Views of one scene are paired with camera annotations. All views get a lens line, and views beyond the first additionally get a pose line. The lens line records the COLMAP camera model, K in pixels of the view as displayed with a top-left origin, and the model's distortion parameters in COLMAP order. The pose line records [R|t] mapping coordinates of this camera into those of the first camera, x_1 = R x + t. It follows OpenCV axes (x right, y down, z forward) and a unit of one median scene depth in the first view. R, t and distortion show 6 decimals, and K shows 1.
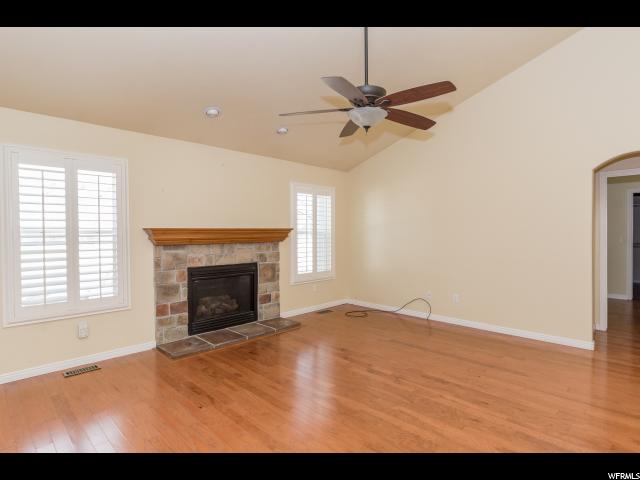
lens RADIAL K [[346.2, 0, 324.4], [0, 346.2, 234.6], [0, 0, 1]] dist [-0.000856, -0.002337]
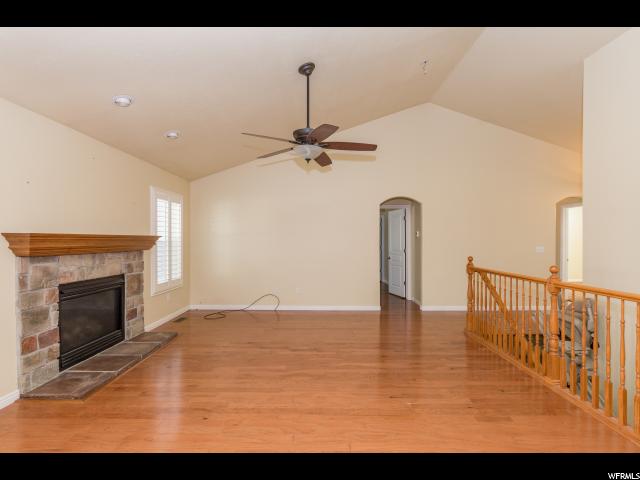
lens RADIAL K [[315.6, 0, 326.0], [0, 315.6, 241.7], [0, 0, 1]] dist [-0.001112, -0.000722]
pose [[0.711568, 0.002120, 0.702614, -0.406979], [0.001157, 0.999991, -0.004189, 0.002240], [-0.702616, 0.003793, 0.711559, 0.066465]]
